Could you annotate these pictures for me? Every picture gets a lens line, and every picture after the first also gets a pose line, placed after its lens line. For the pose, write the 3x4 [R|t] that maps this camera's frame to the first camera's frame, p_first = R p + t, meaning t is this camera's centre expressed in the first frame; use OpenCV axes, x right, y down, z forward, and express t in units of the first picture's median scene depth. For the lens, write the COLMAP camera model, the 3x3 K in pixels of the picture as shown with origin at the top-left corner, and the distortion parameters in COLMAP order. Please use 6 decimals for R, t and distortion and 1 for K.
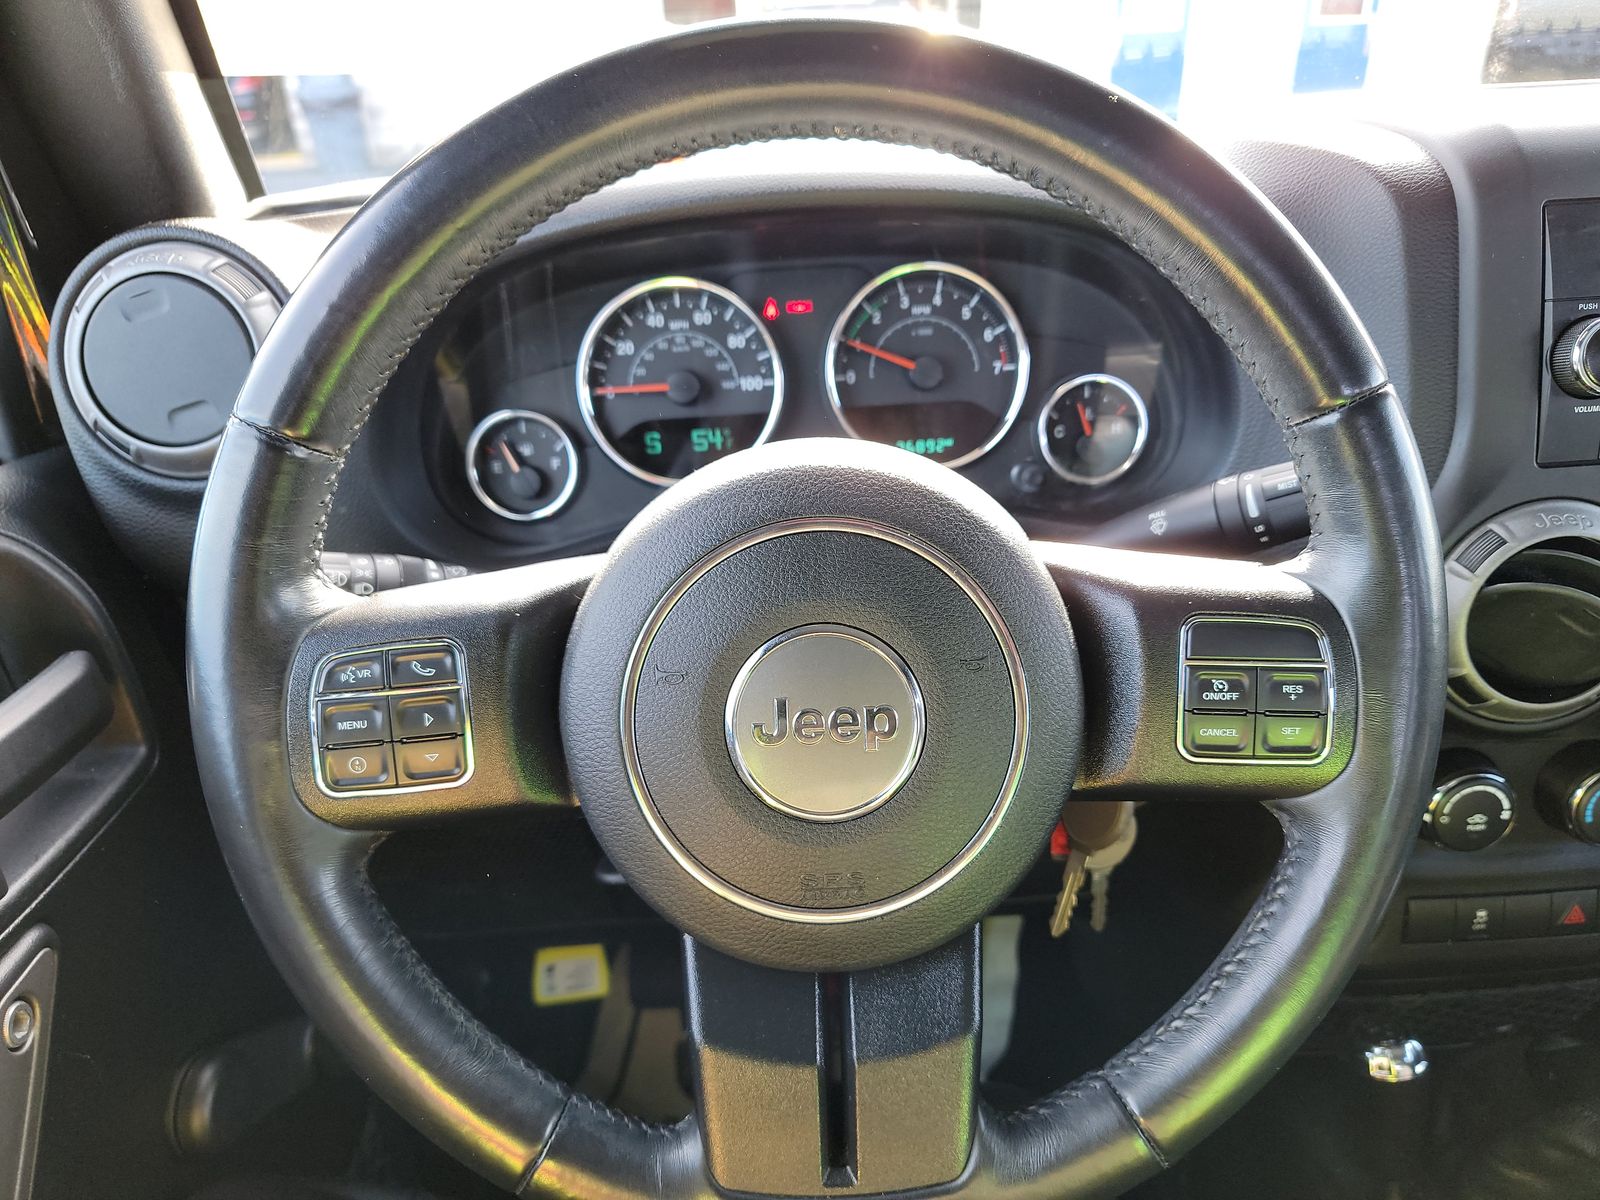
lens RADIAL K [[1116.6, 0, 802.2], [0, 1116.6, 607.6], [0, 0, 1]] dist [0.005187, -0.007563]
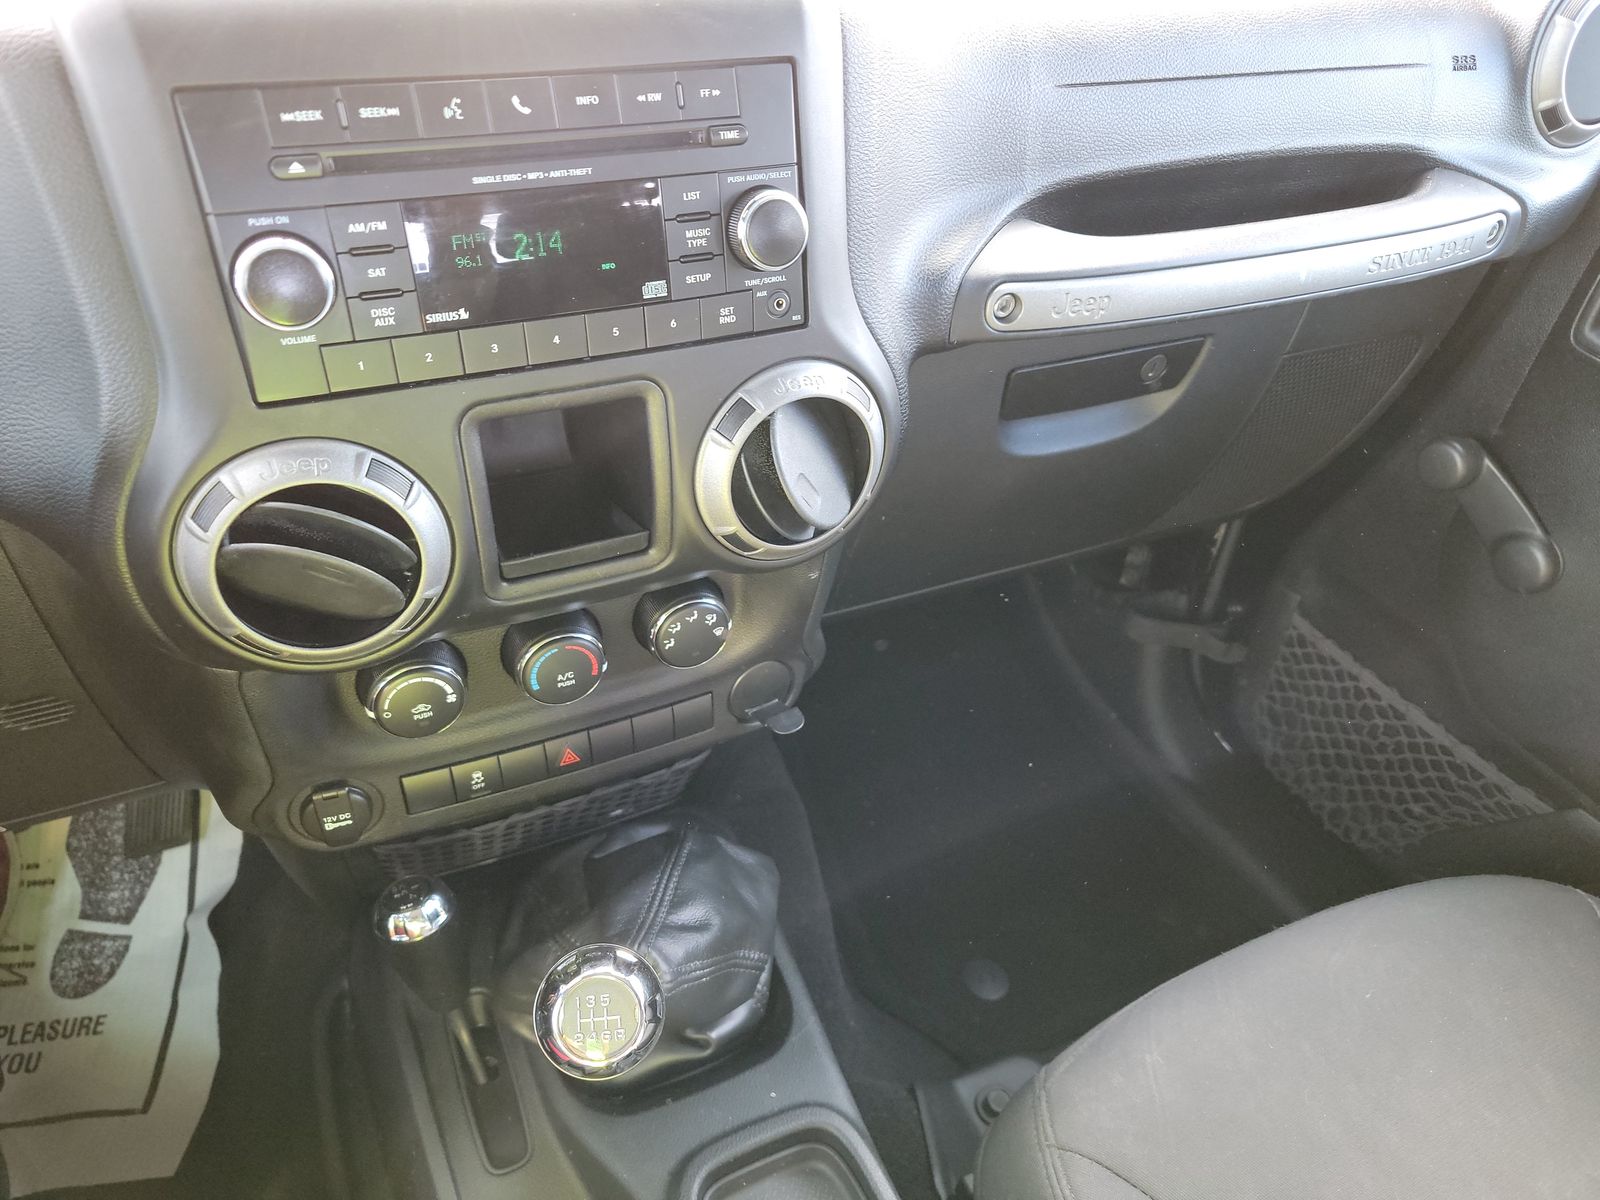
lens RADIAL K [[1116.6, 0, 799.3], [0, 1116.6, 594.8], [0, 0, 1]] dist [0.005187, -0.007563]
pose [[0.908185, -0.154267, 0.389103, 0.538229], [0.045246, 0.960340, 0.275137, -0.163286], [-0.416116, -0.232270, 0.879146, 0.016943]]
